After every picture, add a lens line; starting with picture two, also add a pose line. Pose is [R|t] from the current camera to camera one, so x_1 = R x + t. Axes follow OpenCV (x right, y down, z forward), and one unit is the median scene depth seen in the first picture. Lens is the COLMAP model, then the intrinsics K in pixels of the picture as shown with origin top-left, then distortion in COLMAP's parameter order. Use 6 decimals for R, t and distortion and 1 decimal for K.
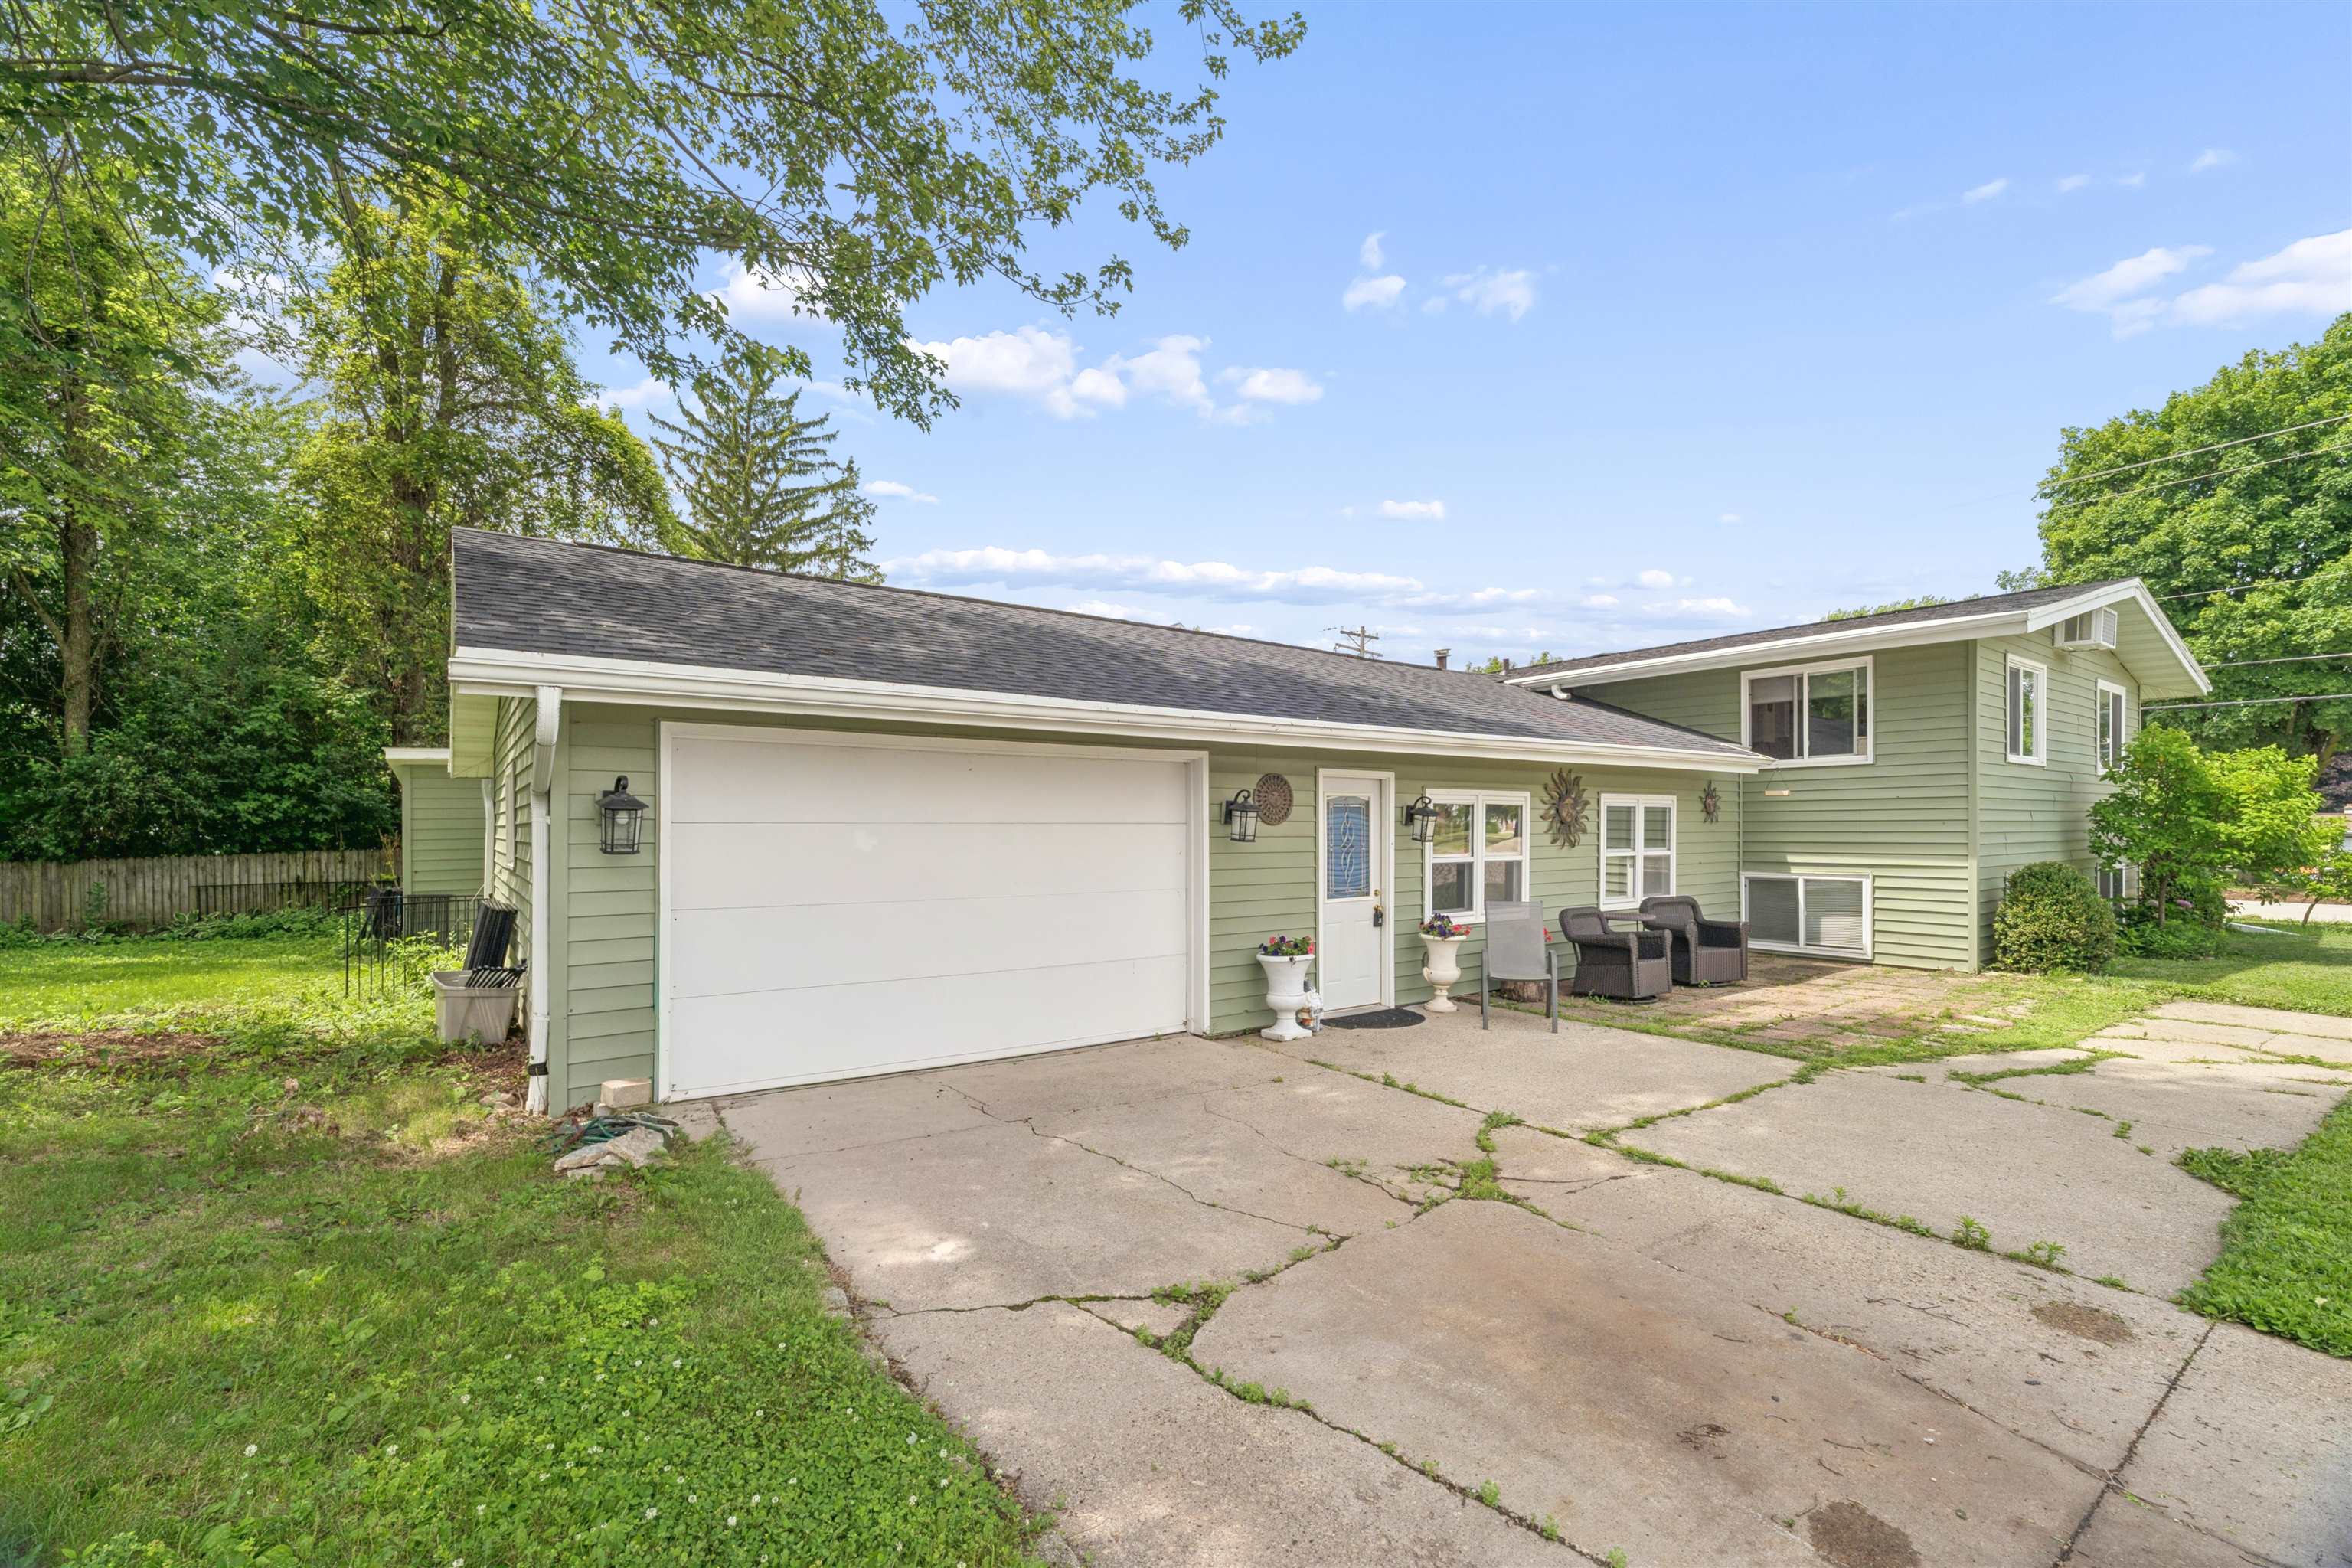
lens RADIAL K [[1025.7, 0, 1166.3], [0, 1025.7, 826.7], [0, 0, 1]] dist [-0.002454, -0.000168]
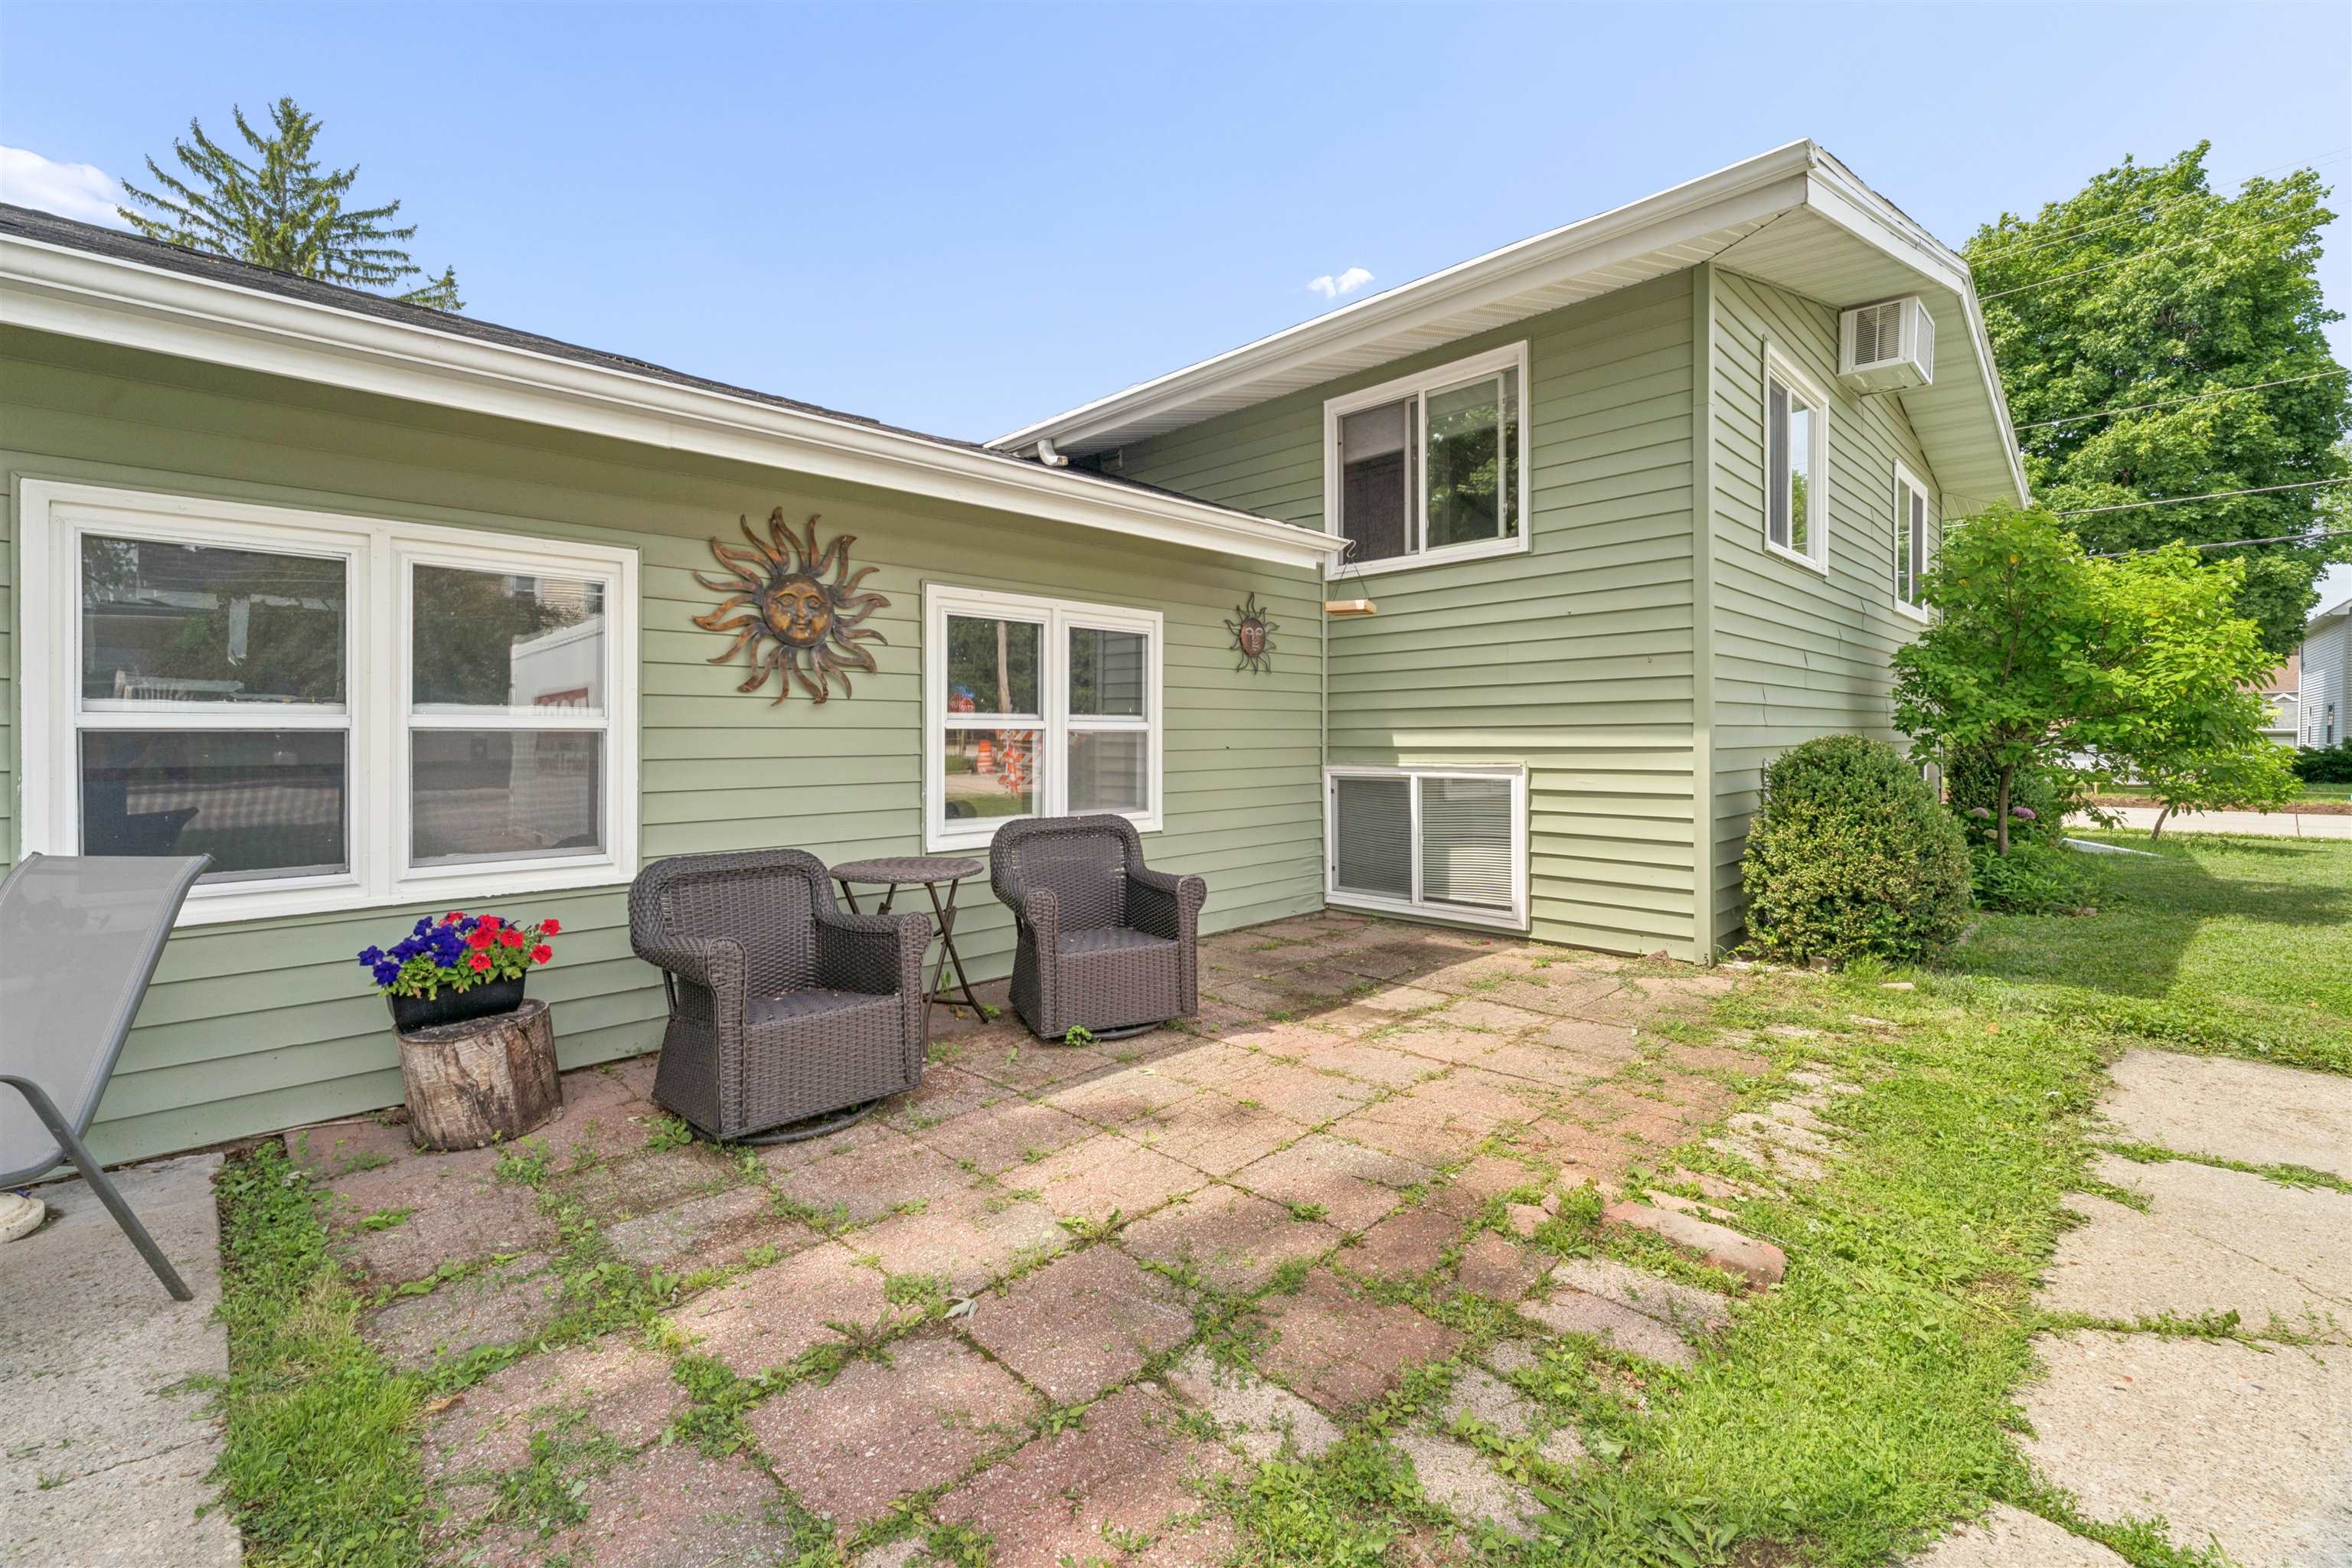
lens RADIAL K [[967.8, 0, 1171.7], [0, 967.8, 741.2], [0, 0, 1]] dist [0.000806, -0.000478]
pose [[0.991022, -0.002931, 0.133666, 0.441596], [0.003099, 0.999995, -0.001046, 0.033672], [-0.133662, 0.001451, 0.991026, 0.535367]]
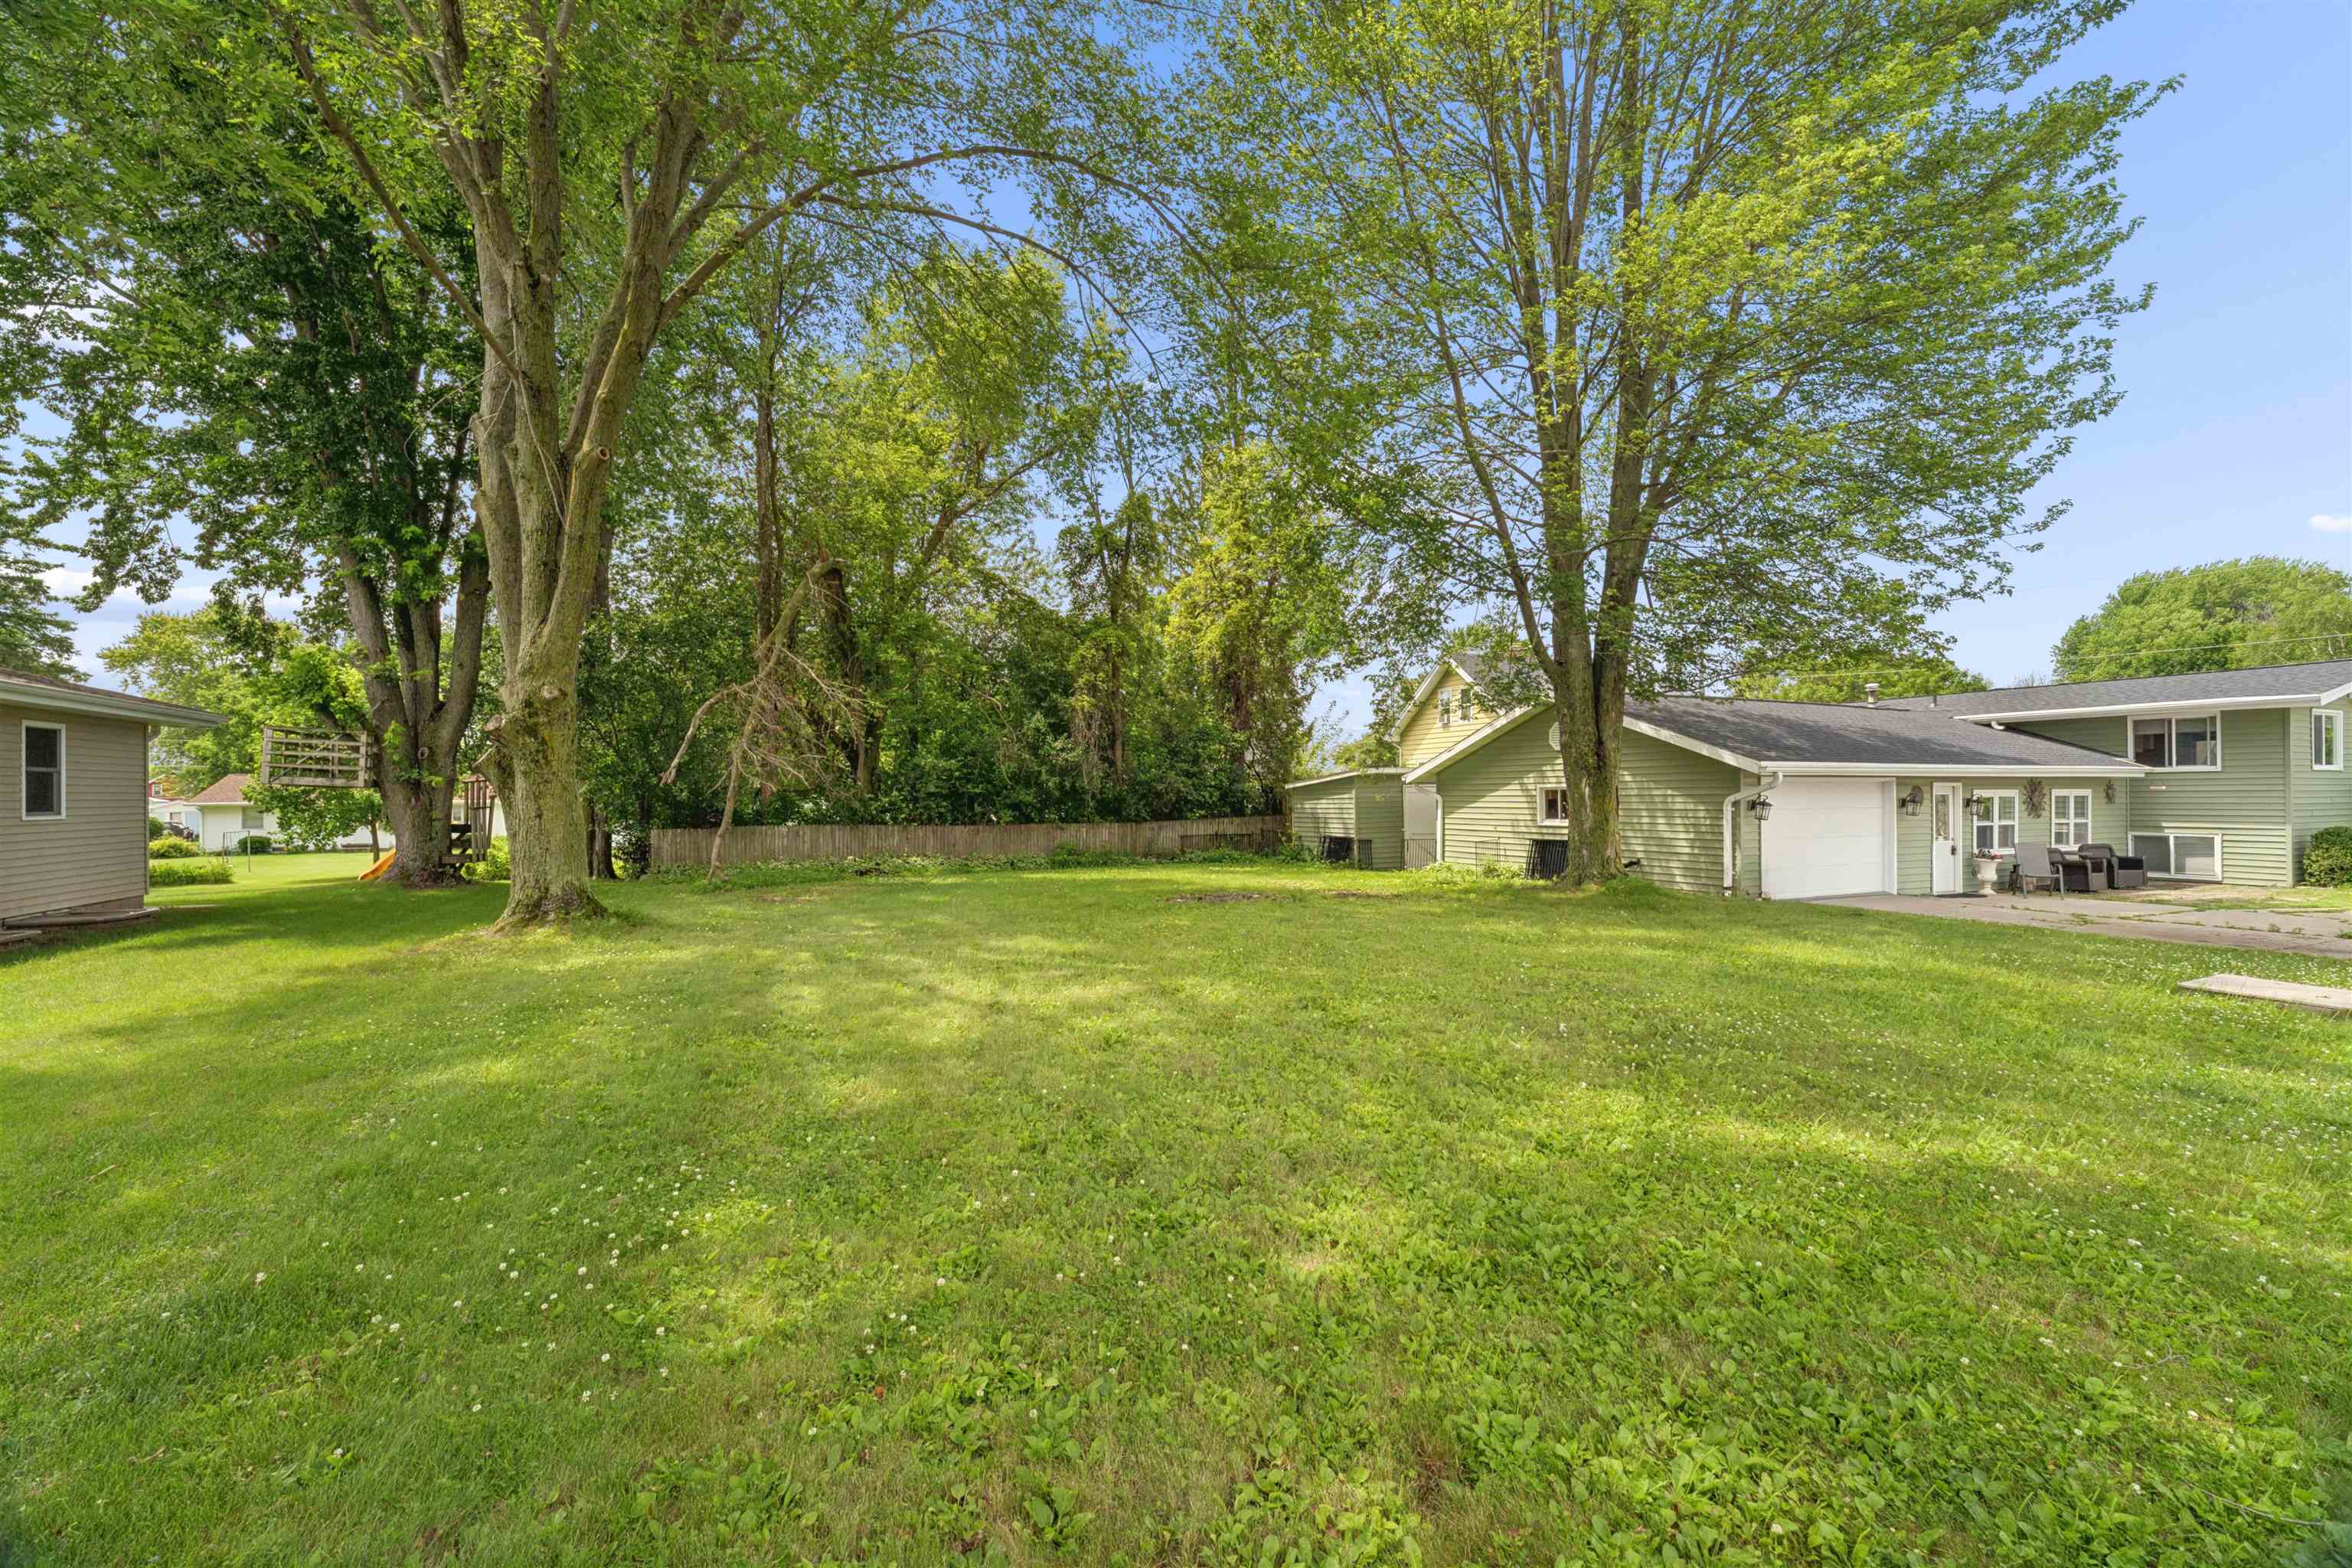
lens RADIAL K [[967.8, 0, 1171.9], [0, 967.8, 793.8], [0, 0, 1]] dist [0.000806, -0.000478]
pose [[0.980740, -0.002910, -0.195298, -0.761322], [0.002773, 0.999996, -0.000972, -0.024888], [0.195300, 0.000411, 0.980743, -0.994047]]
